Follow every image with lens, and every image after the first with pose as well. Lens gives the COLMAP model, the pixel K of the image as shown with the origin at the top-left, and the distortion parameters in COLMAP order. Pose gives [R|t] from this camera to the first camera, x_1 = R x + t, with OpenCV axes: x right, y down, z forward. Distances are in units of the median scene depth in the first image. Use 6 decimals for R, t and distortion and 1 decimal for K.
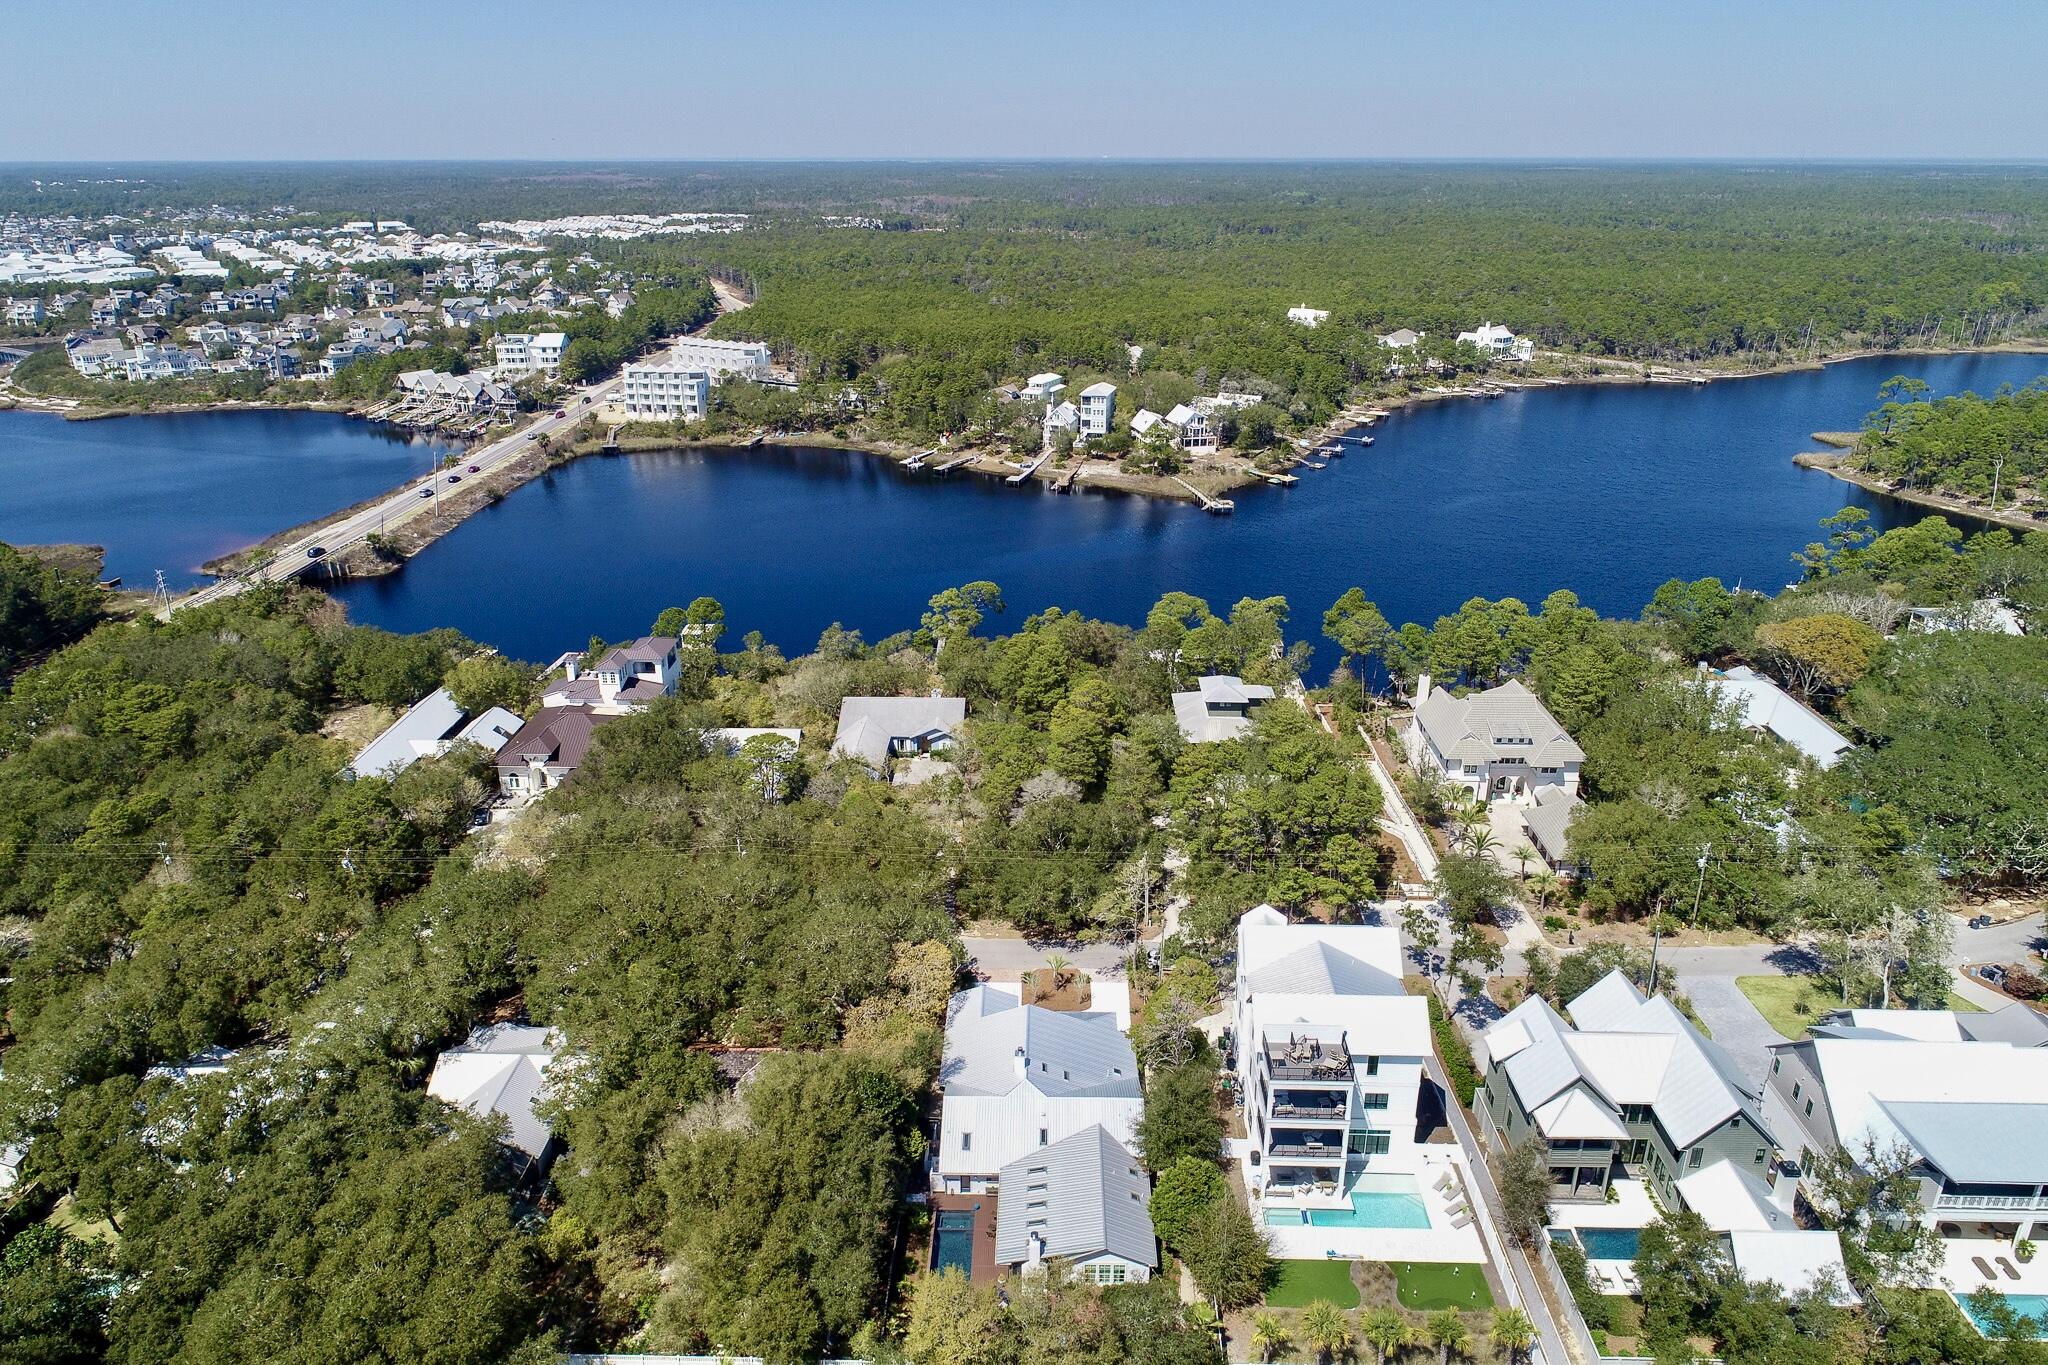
lens RADIAL K [[1374.8, 0, 1032.1], [0, 1374.8, 690.3], [0, 0, 1]] dist [-0.002828, 0.001761]
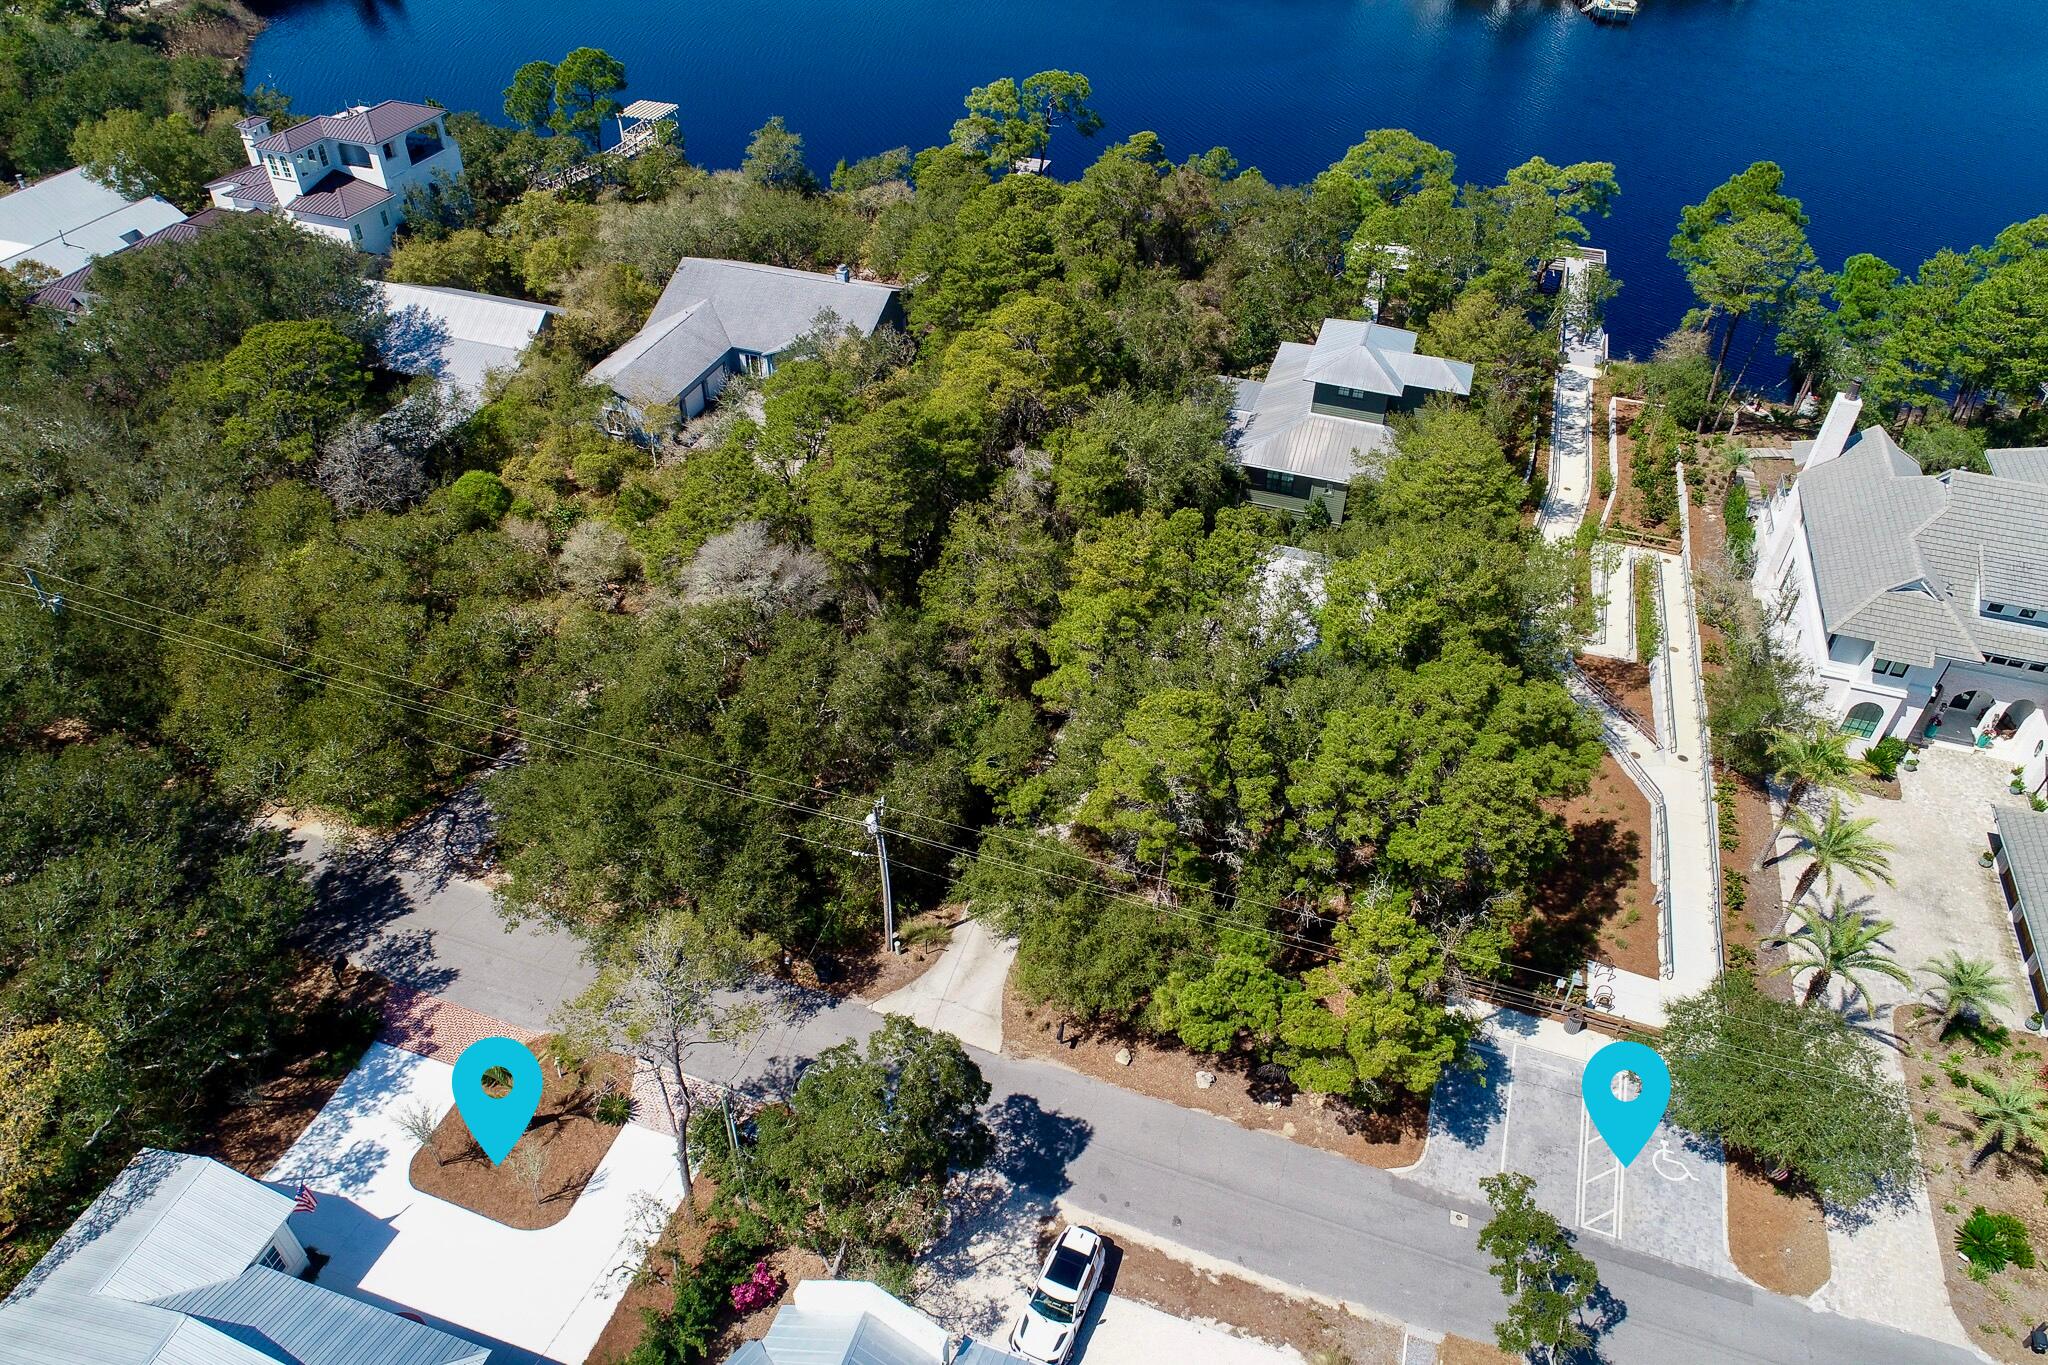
lens RADIAL K [[1366.7, 0, 1028.9], [0, 1366.7, 684.0], [0, 0, 1]] dist [-0.002984, -0.001380]
pose [[0.953793, 0.204591, -0.220050, 0.135783], [-0.124979, 0.936141, 0.328665, -0.029436], [0.273240, -0.285977, 0.918454, 0.456368]]
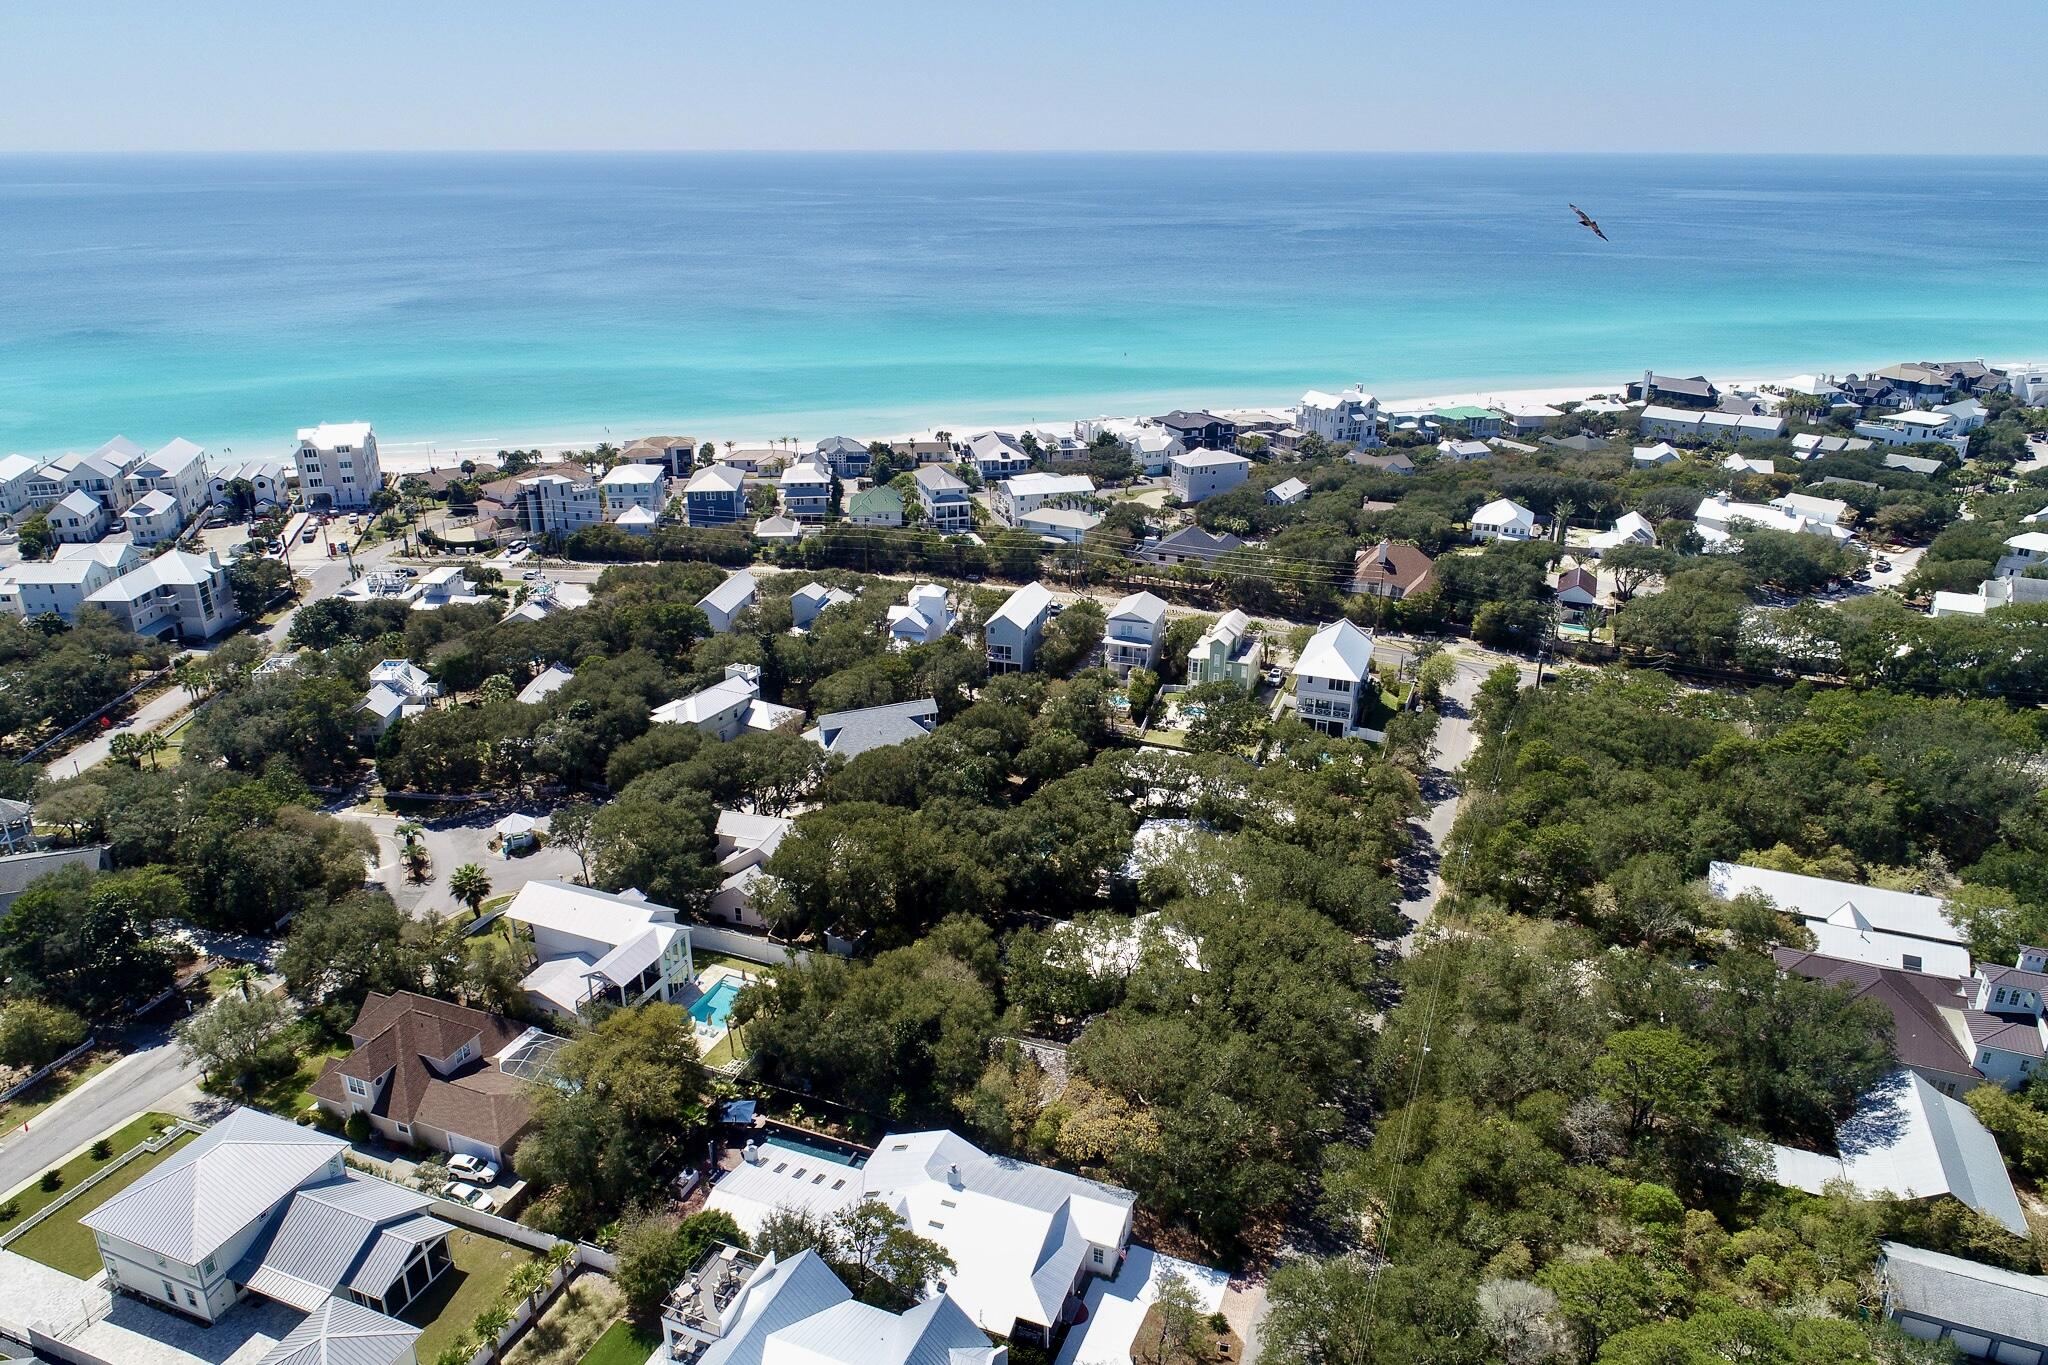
lens RADIAL K [[1374.8, 0, 1015.6], [0, 1374.8, 683.2], [0, 0, 1]] dist [-0.002828, 0.001761]
pose [[-0.356502, 0.342501, -0.869252, 0.376594], [-0.342862, 0.817512, 0.462731, -0.257983], [0.869110, 0.462998, -0.174014, 0.558232]]
